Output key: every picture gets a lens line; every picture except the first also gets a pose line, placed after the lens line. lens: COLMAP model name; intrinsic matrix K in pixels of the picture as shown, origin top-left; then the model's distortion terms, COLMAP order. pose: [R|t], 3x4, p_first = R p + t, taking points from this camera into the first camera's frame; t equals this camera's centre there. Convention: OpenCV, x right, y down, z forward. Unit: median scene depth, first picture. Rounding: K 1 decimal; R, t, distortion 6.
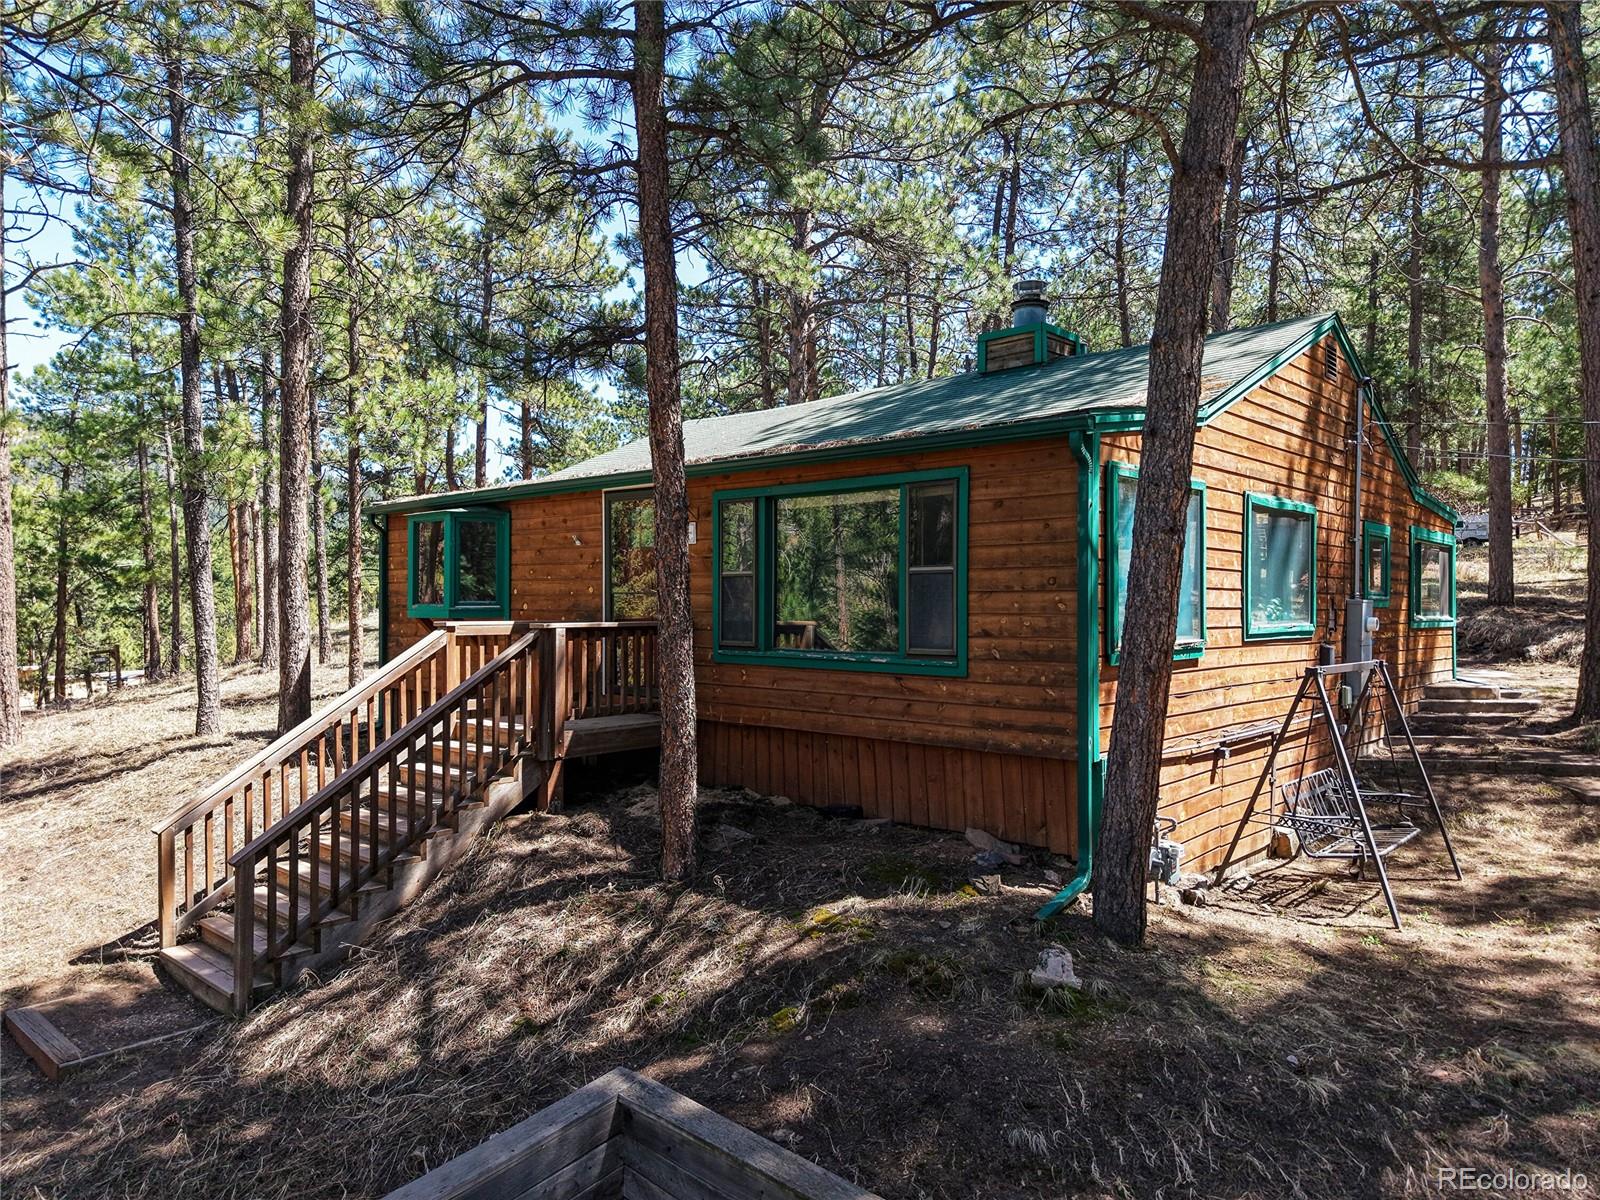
lens RADIAL K [[1094.5, 0, 800.0], [0, 1094.5, 600.0], [0, 0, 1]] dist [0.047289, -0.029006]
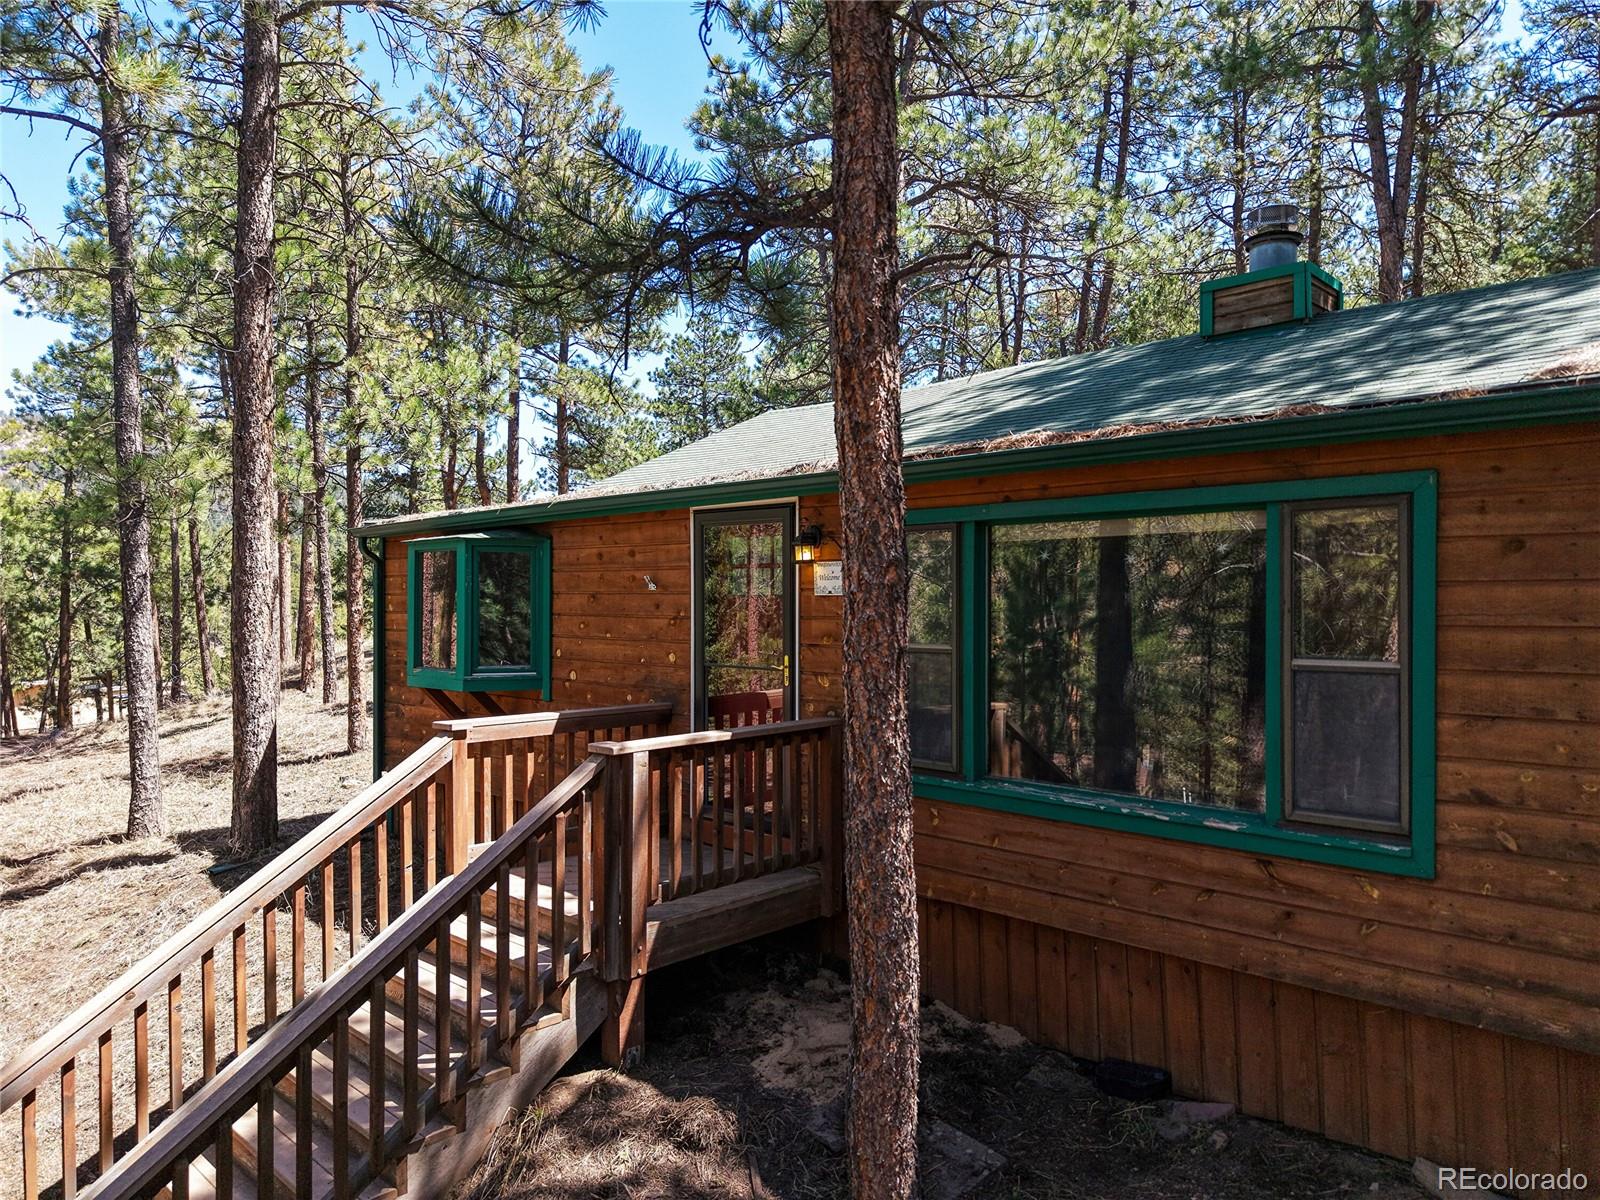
lens RADIAL K [[1094.5, 0, 800.0], [0, 1094.5, 600.0], [0, 0, 1]] dist [0.047289, -0.029006]
pose [[0.999596, -0.001719, -0.028386, -0.102501], [0.001741, 0.999998, 0.000748, -0.048683], [0.028385, -0.000797, 0.999597, 0.367648]]
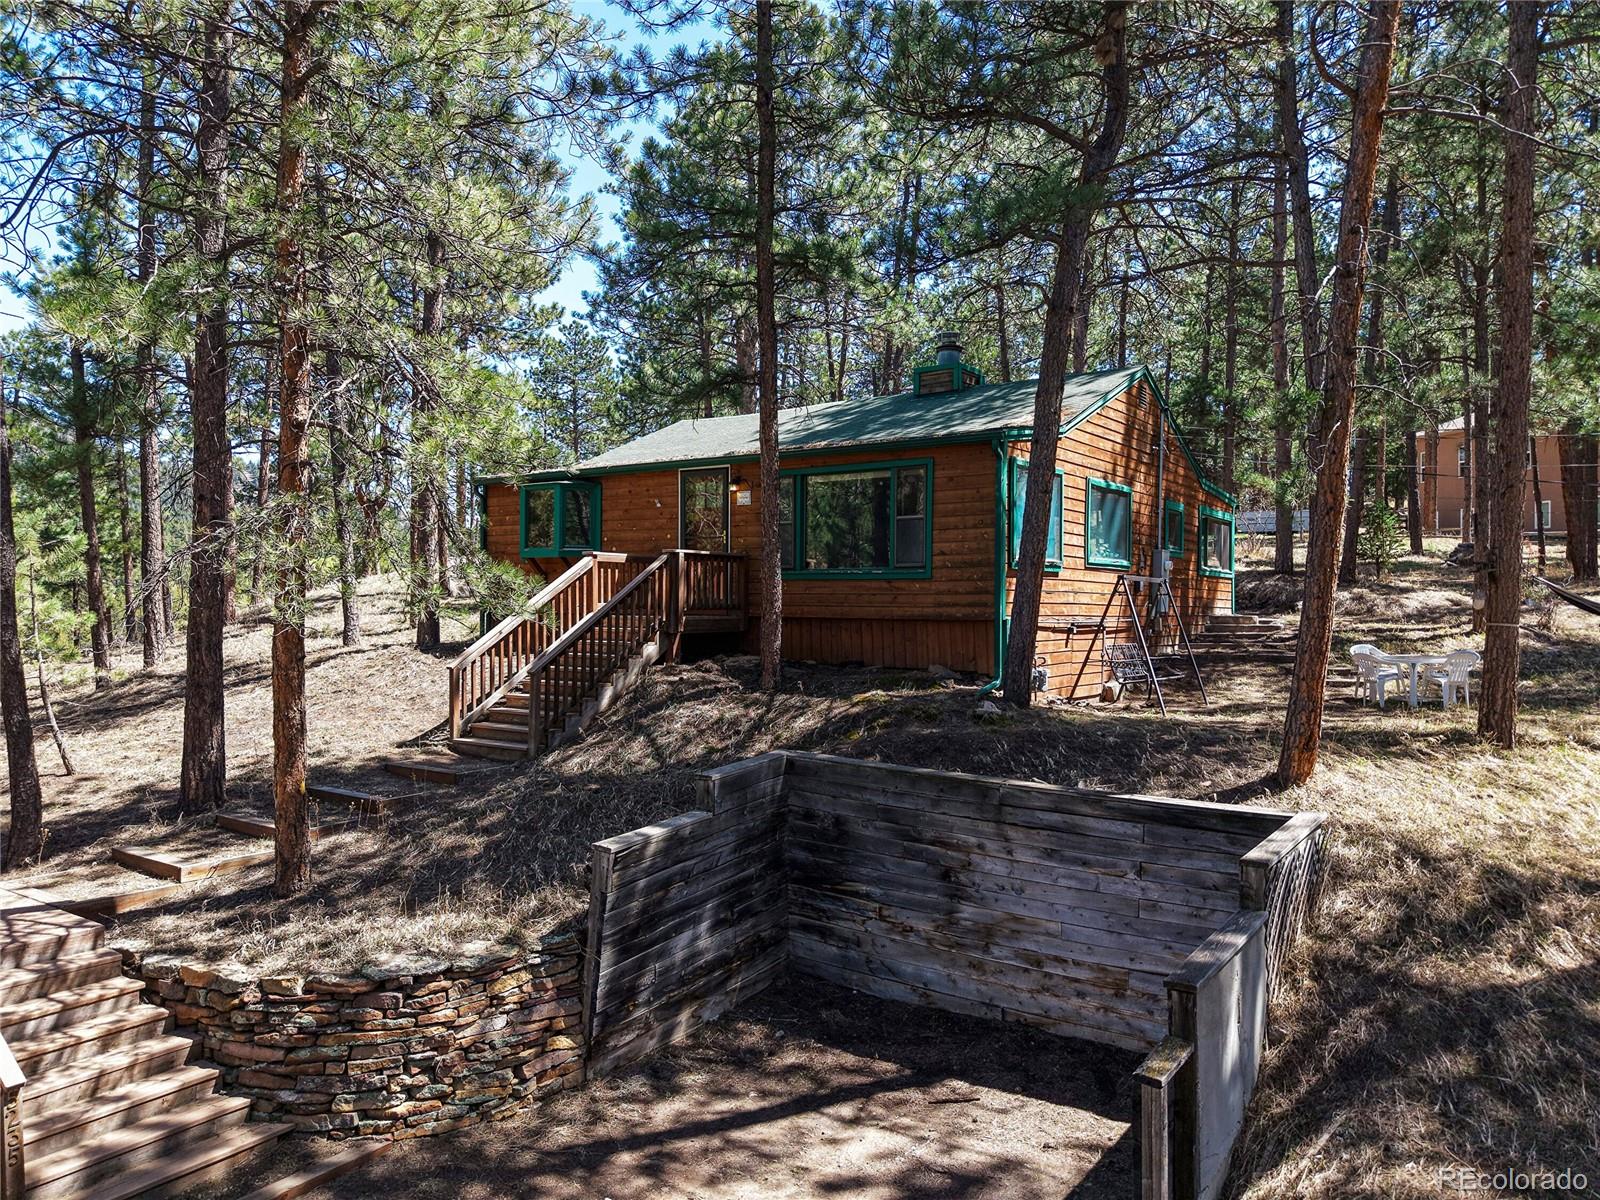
lens RADIAL K [[1106.0, 0, 800.0], [0, 1106.0, 600.0], [0, 0, 1]] dist [0.138864, -0.173419]
pose [[0.993190, 0.005558, 0.116377, -0.205484], [-0.005869, 0.999980, 0.002332, 0.080073], [-0.116361, -0.002999, 0.993202, -0.578924]]
